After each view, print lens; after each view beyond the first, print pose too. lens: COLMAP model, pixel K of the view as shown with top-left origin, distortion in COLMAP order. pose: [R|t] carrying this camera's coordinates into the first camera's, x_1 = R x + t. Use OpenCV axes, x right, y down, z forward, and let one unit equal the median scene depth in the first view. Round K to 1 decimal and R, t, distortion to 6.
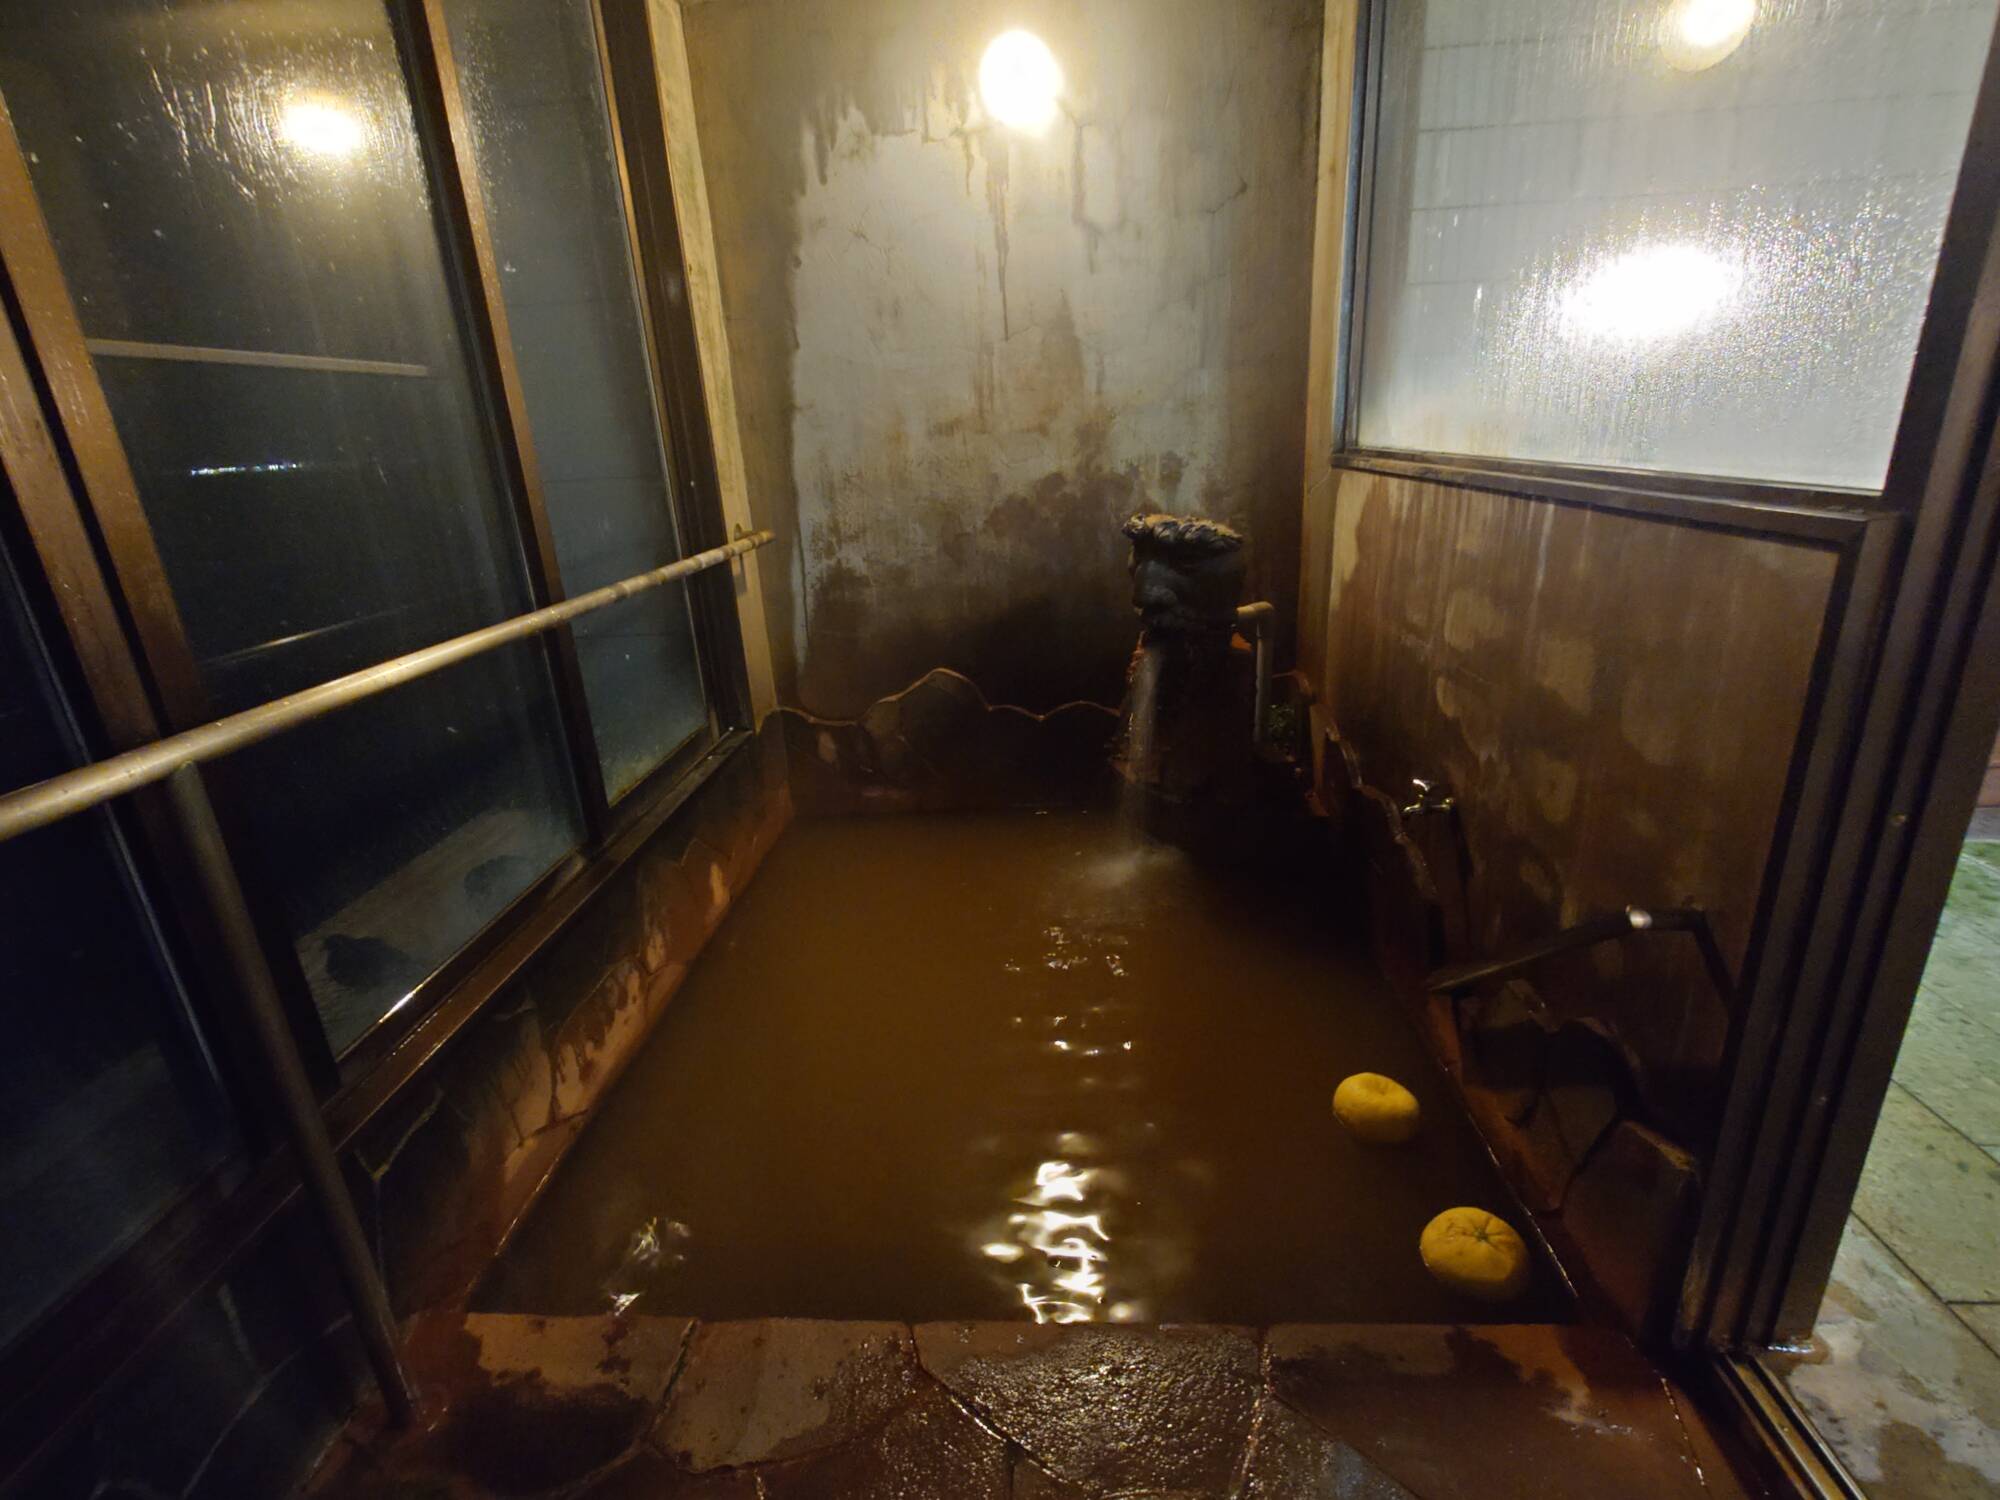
lens RADIAL K [[952.0, 0, 1007.3], [0, 952.0, 753.0], [0, 0, 1]] dist [-0.004299, -0.000028]
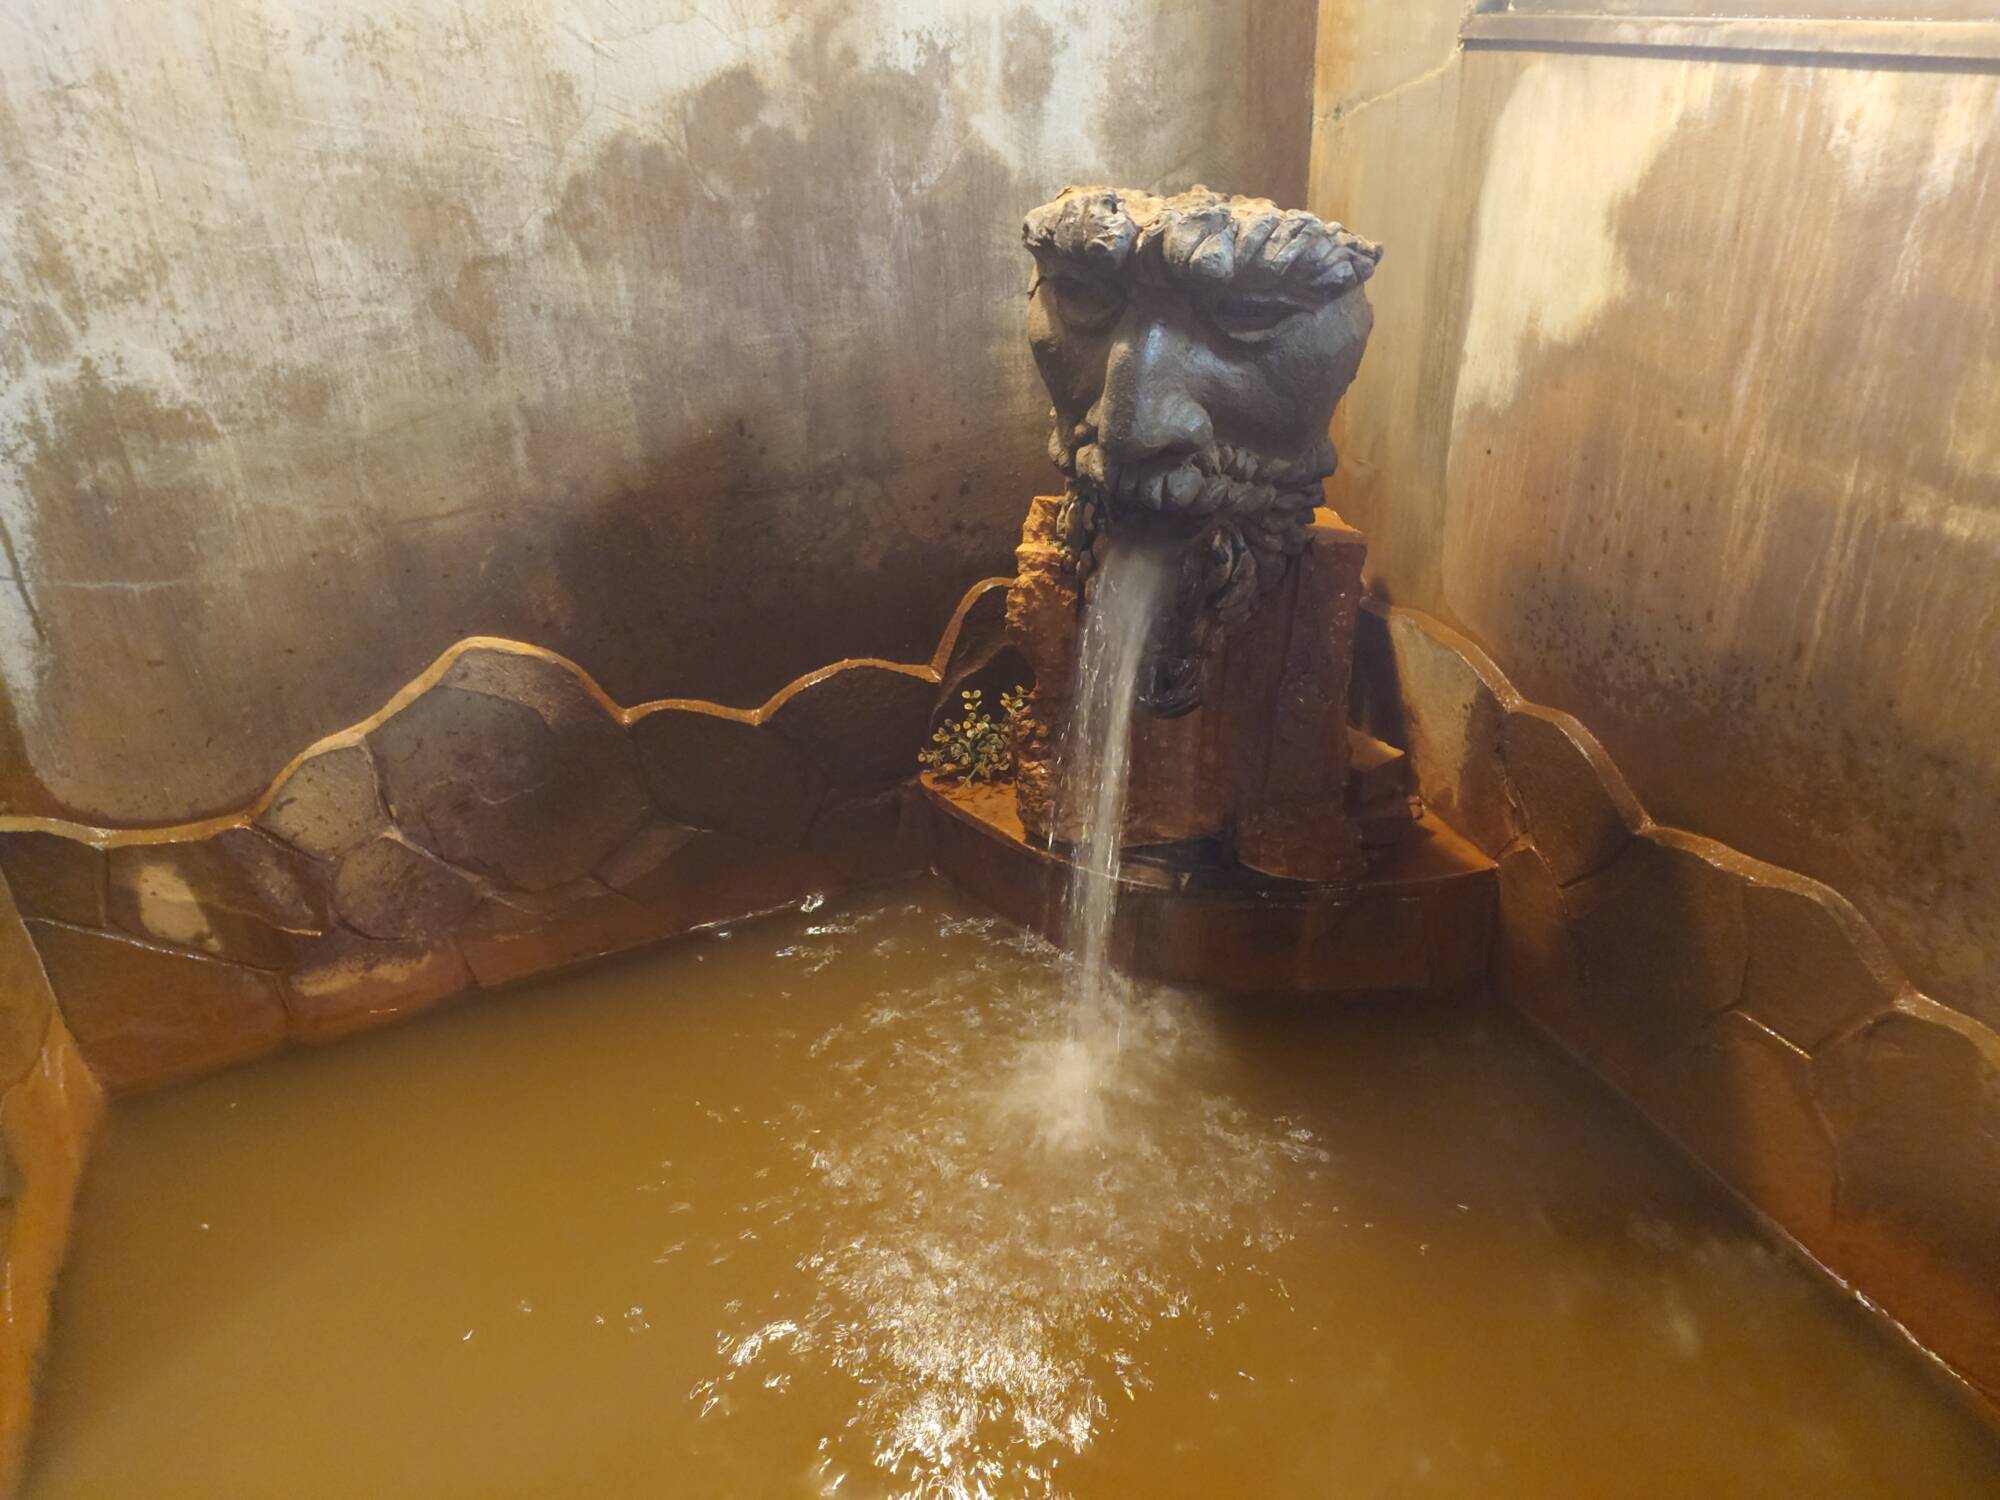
lens RADIAL K [[1408.2, 0, 1001.5], [0, 1408.2, 746.8], [0, 0, 1]] dist [0.010734, -0.002688]
pose [[0.901479, -0.192499, 0.387659, -0.111635], [0.130362, 0.974821, 0.180915, -0.126586], [-0.412724, -0.112555, 0.903875, 0.440667]]
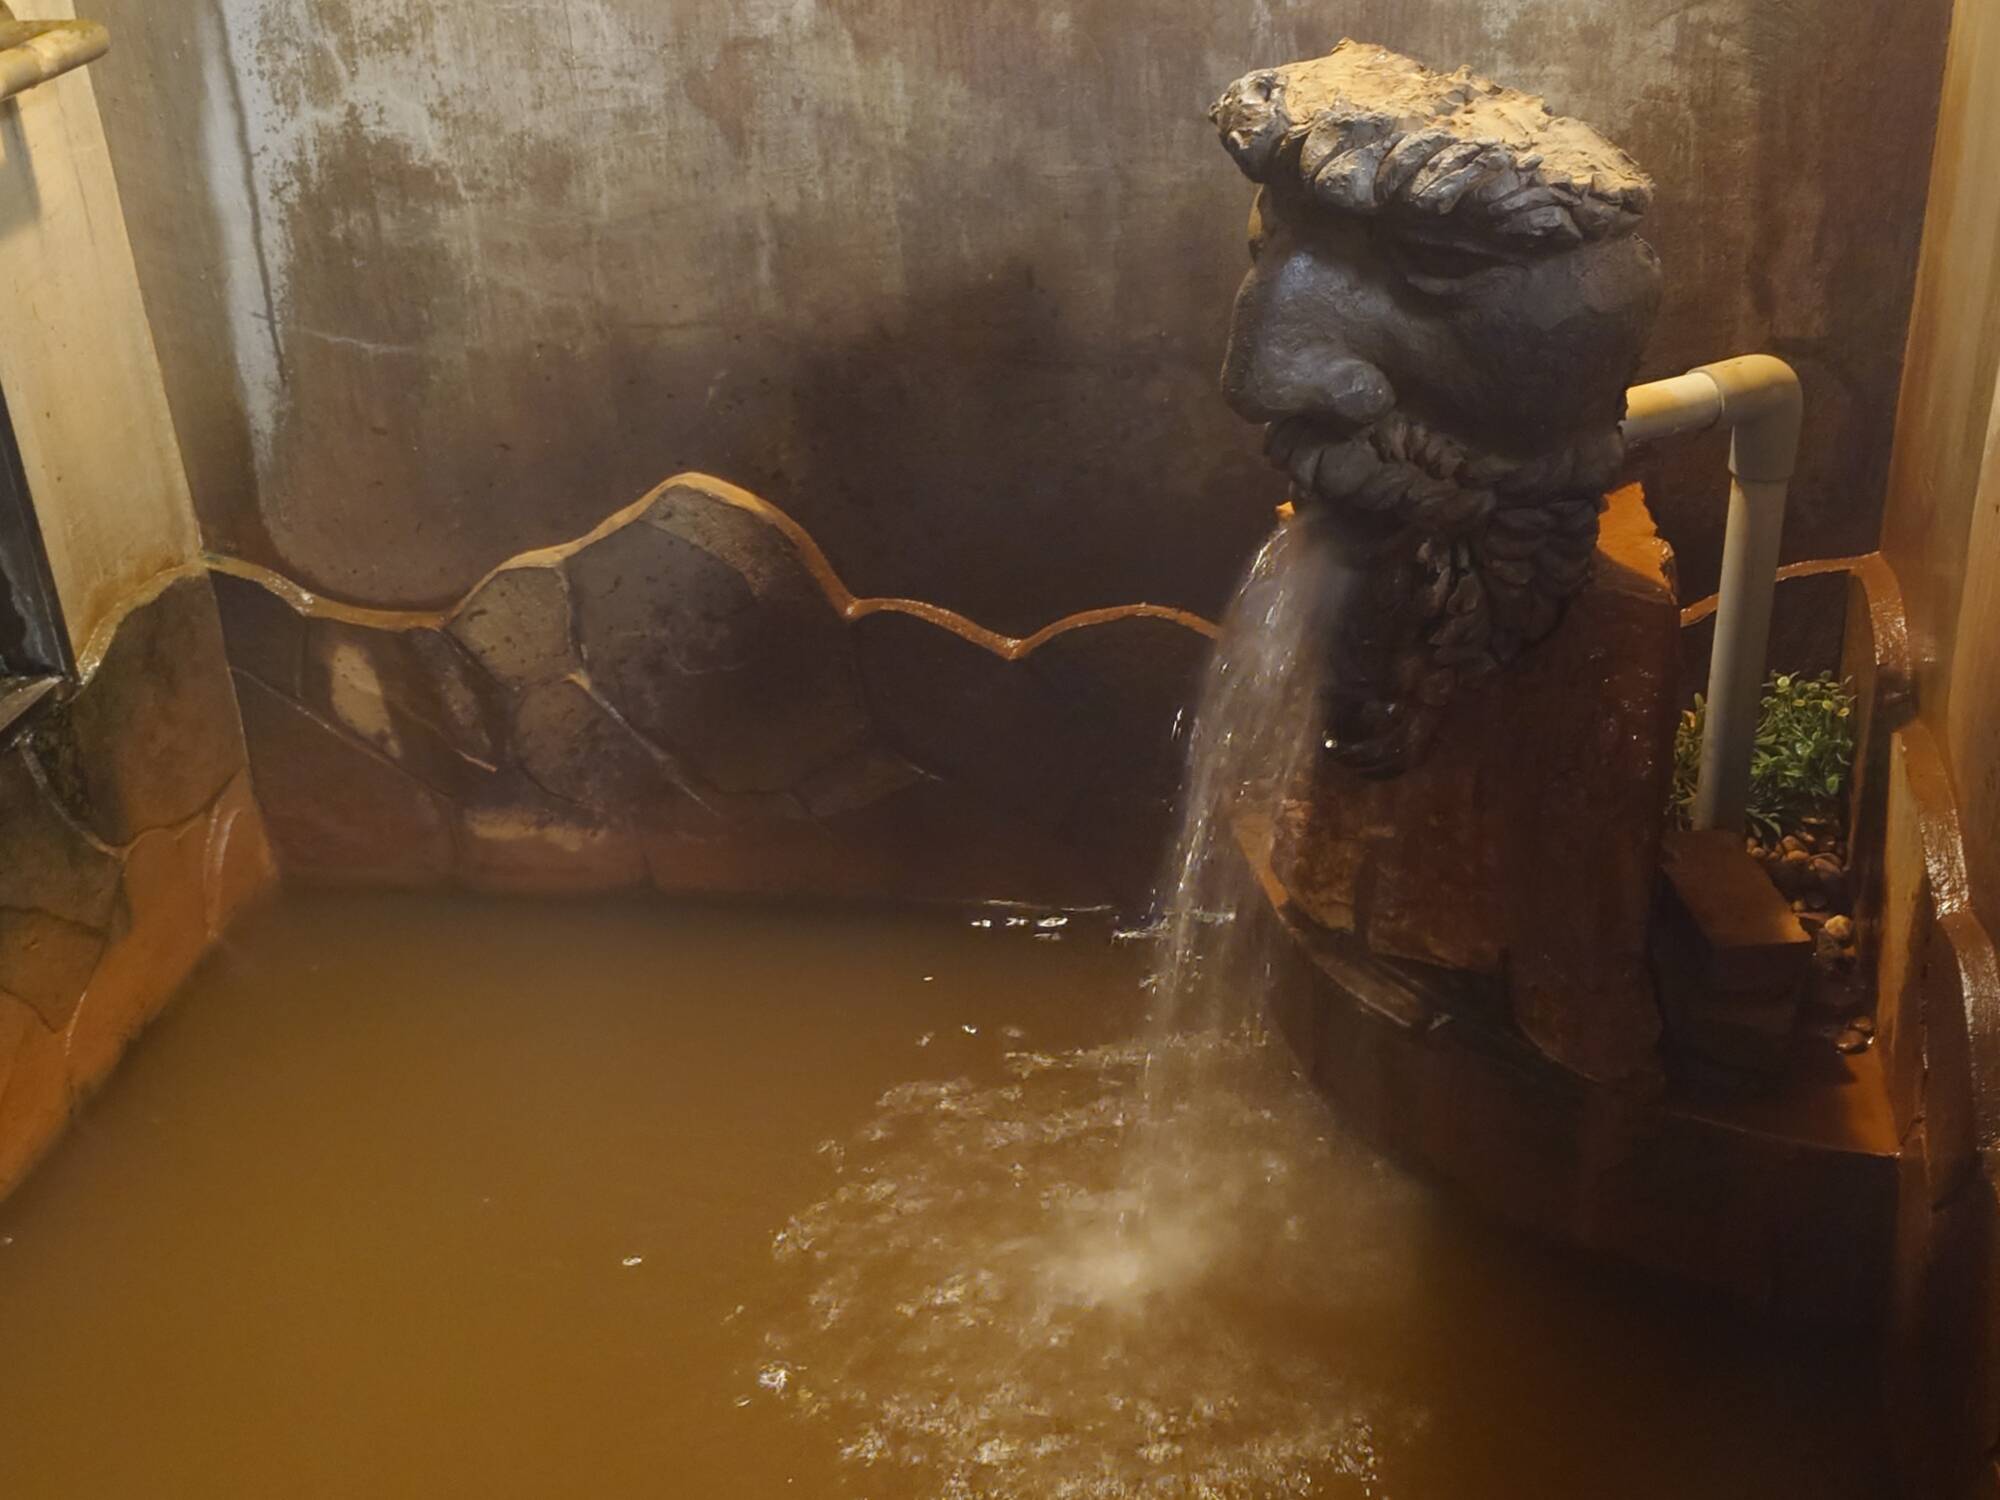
lens RADIAL K [[2358.1, 0, 1000.7], [0, 2358.1, 737.2], [0, 0, 1]] dist [0.014193, 0.000000]
pose [[0.991800, 0.064025, -0.110607, 0.125561], [-0.044144, 0.983817, 0.173655, -0.149948], [0.119935, -0.167348, 0.978576, 0.263885]]
